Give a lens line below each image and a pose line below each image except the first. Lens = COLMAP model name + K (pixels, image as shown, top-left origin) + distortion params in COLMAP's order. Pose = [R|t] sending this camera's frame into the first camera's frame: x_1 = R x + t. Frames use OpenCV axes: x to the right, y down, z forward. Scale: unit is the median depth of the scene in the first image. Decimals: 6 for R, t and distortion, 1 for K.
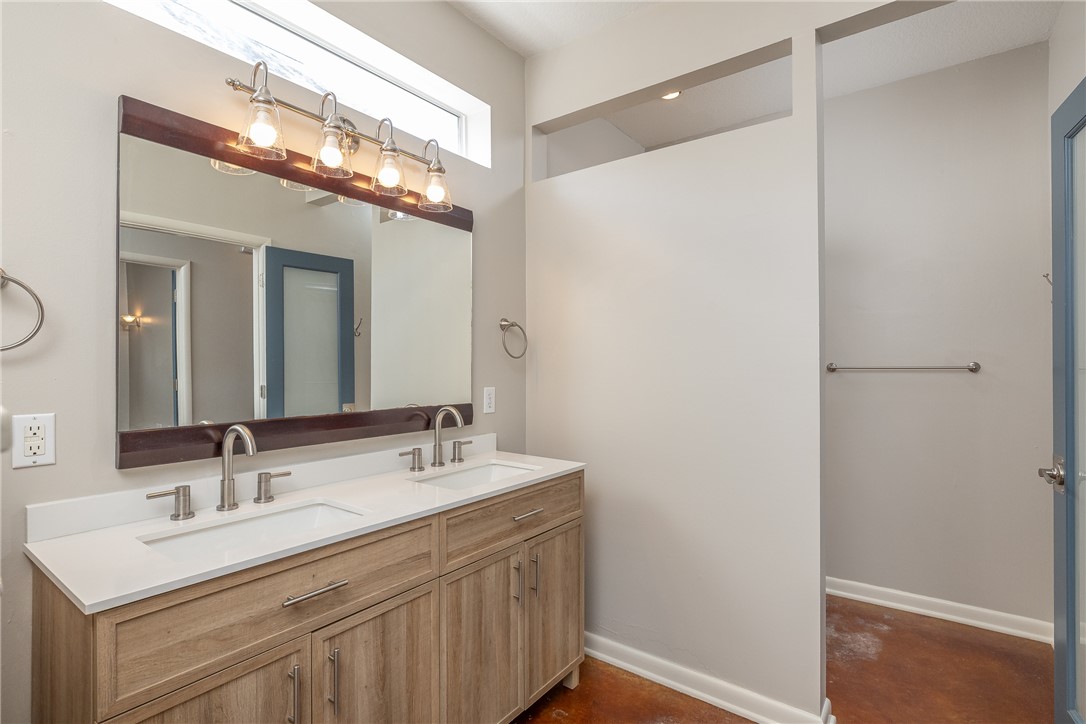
lens RADIAL K [[533.9, 0, 537.2], [0, 533.9, 355.5], [0, 0, 1]] dist [-0.006584, 0.001910]
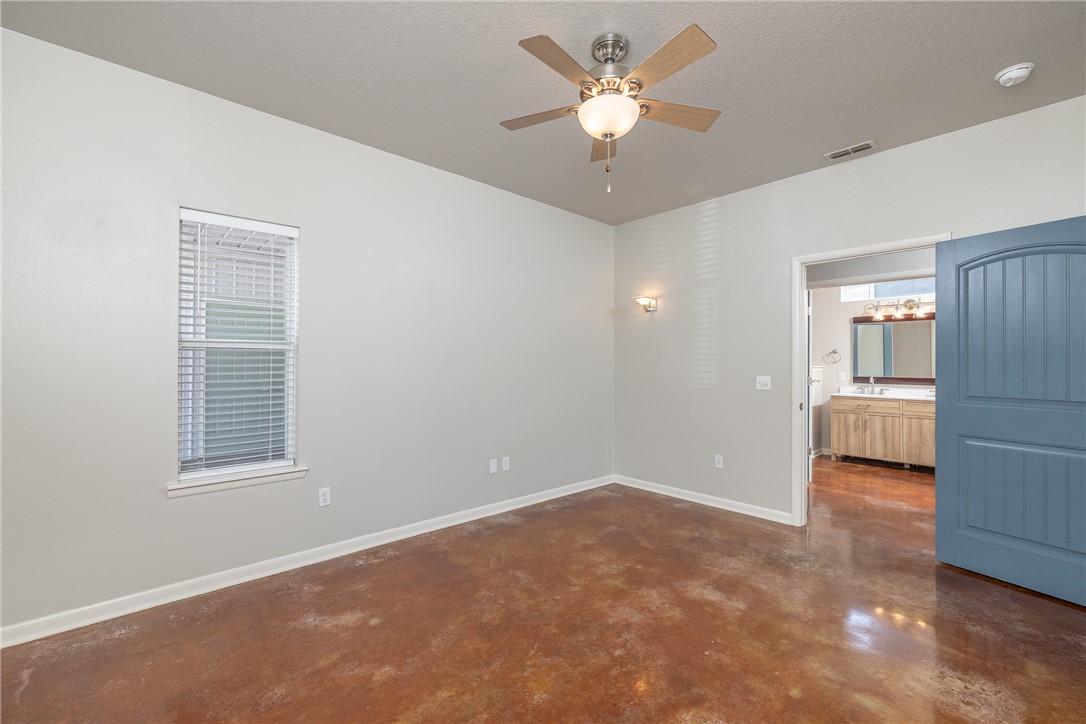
lens RADIAL K [[453.7, 0, 539.3], [0, 453.7, 359.9], [0, 0, 1]] dist [0.001387, 0.000637]
pose [[-0.191721, -0.009118, -0.981407, 3.740453], [0.005605, 0.999930, -0.010385, -0.003072], [0.981434, -0.007492, -0.191656, -1.098977]]
